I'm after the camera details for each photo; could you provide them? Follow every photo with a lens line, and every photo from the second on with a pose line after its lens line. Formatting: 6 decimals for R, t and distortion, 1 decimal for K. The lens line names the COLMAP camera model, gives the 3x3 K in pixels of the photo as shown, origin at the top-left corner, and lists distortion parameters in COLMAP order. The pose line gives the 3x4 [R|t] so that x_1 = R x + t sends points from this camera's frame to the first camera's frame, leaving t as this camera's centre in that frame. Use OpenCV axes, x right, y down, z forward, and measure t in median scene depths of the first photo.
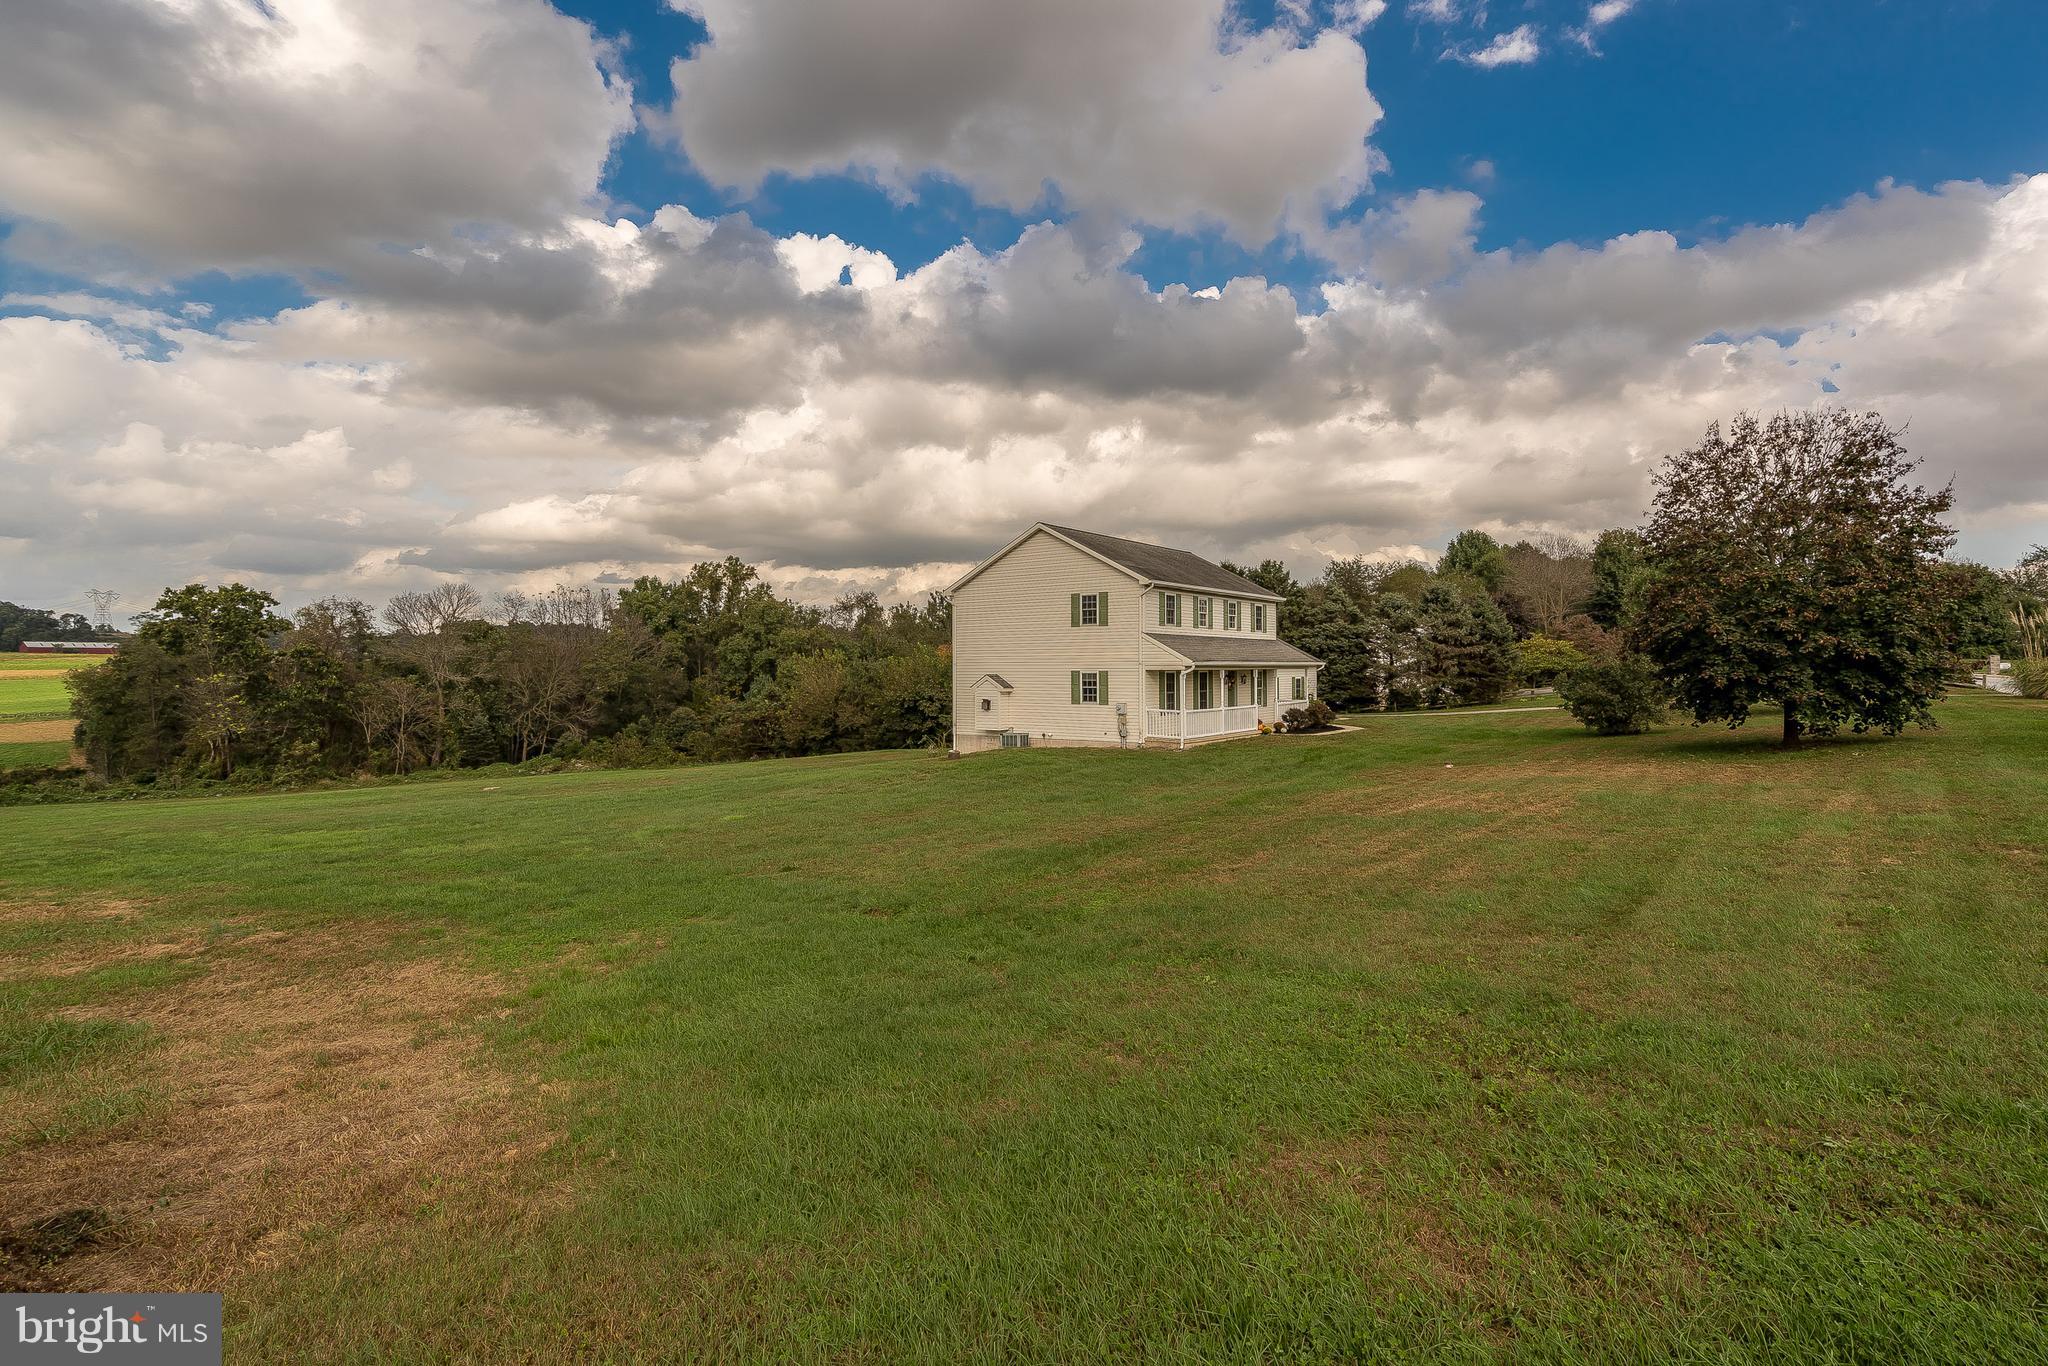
lens RADIAL K [[940.8, 0, 1085.5], [0, 940.8, 651.6], [0, 0, 1]] dist [-0.002488, -0.001375]
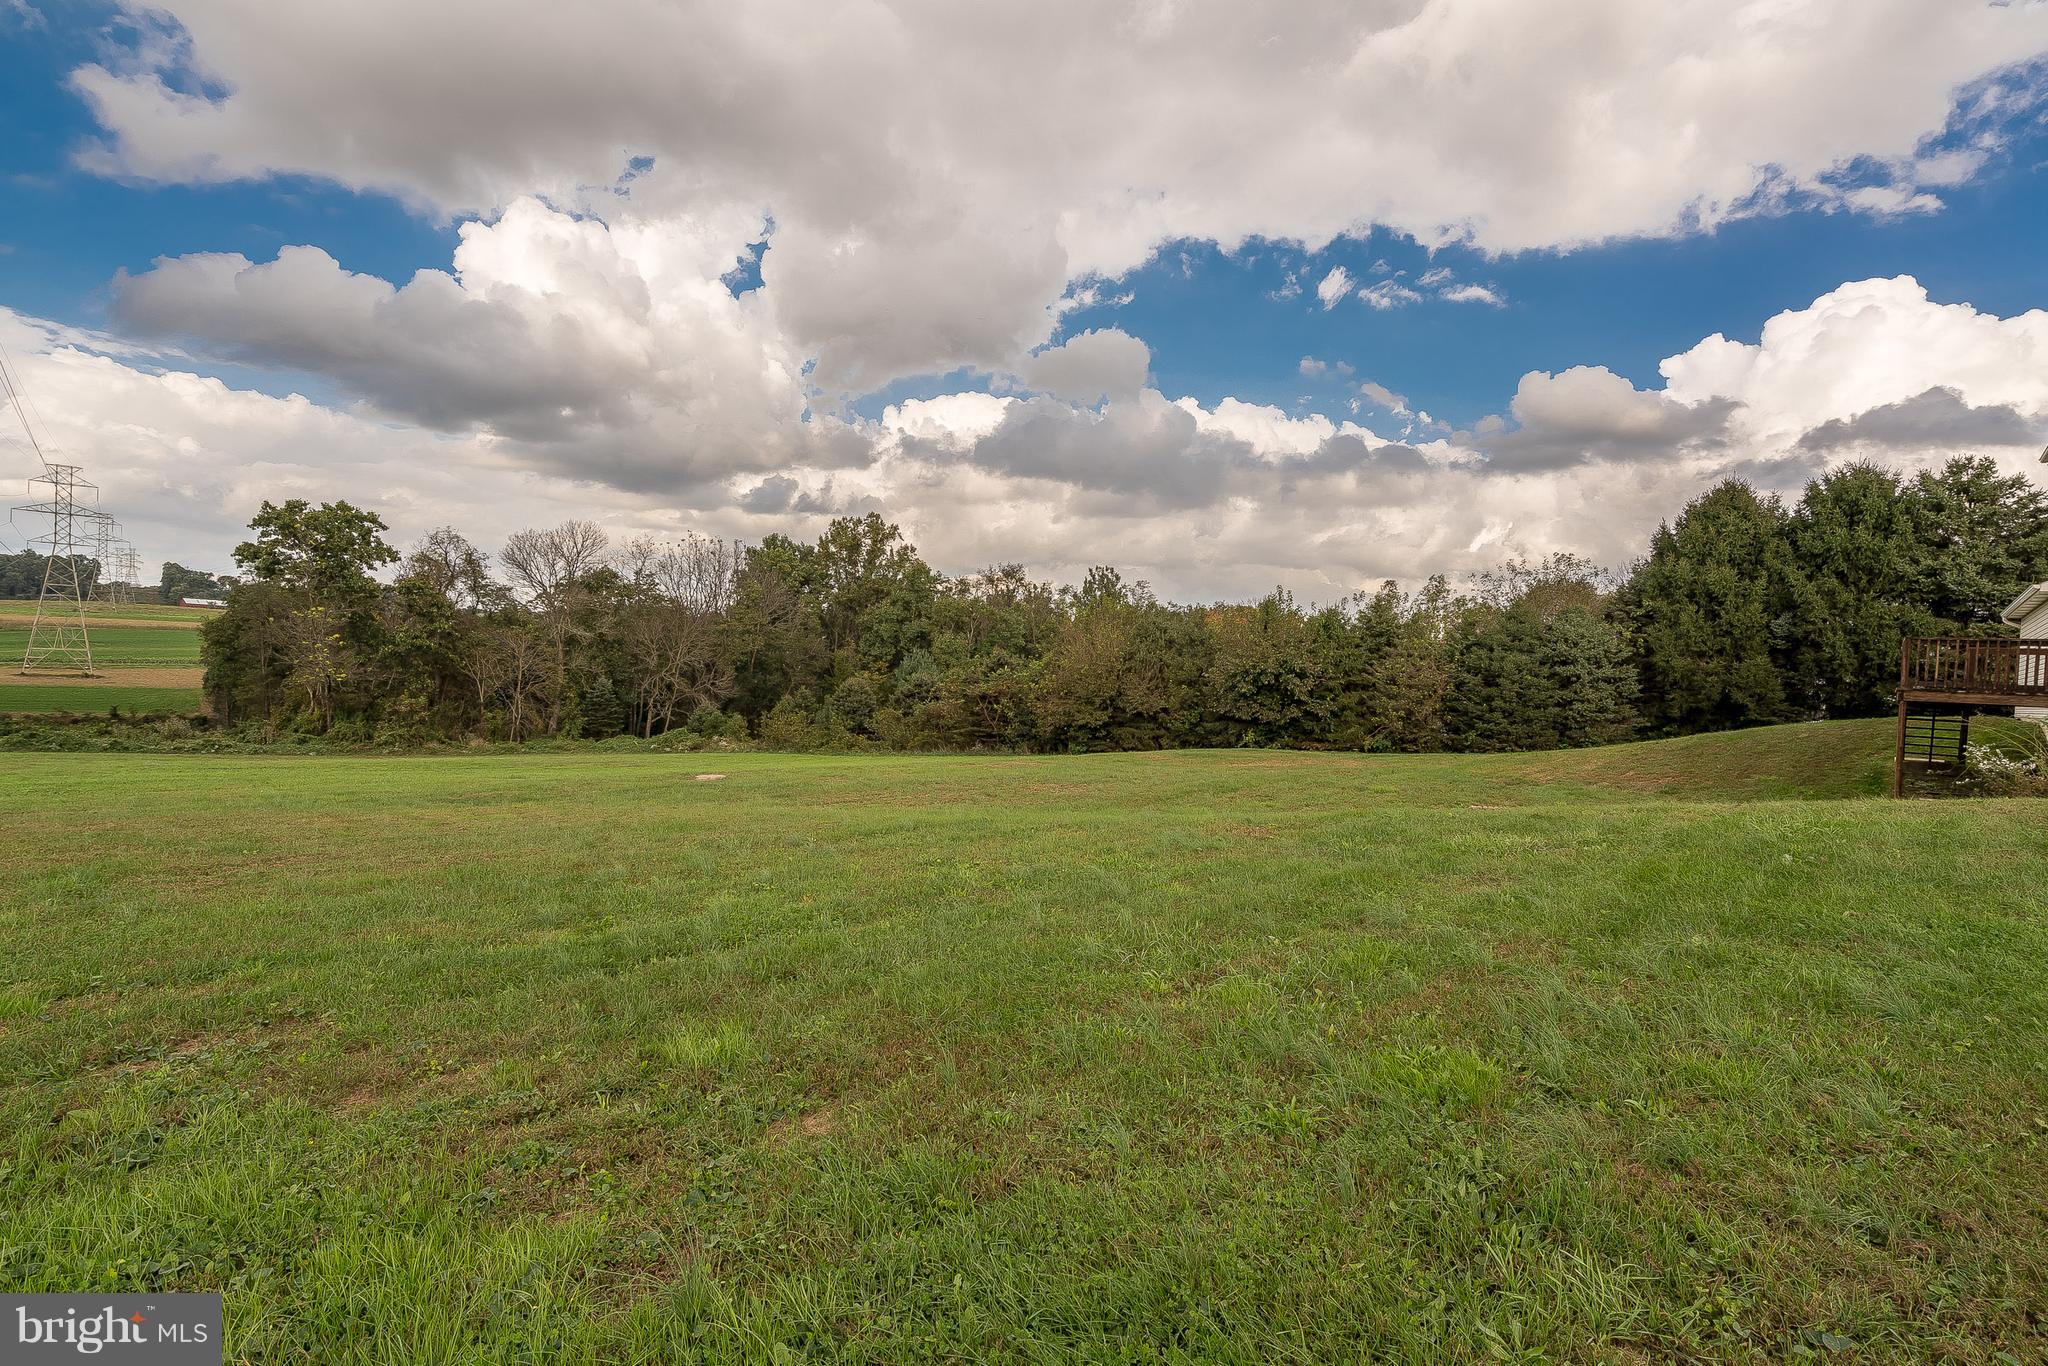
lens RADIAL K [[940.8, 0, 1018.1], [0, 940.8, 689.3], [0, 0, 1]] dist [-0.002488, -0.001375]
pose [[0.990253, 0.052884, -0.128853, -0.181824], [-0.048534, 0.998148, 0.036671, 0.031655], [0.130553, -0.030060, 0.990985, 0.231283]]
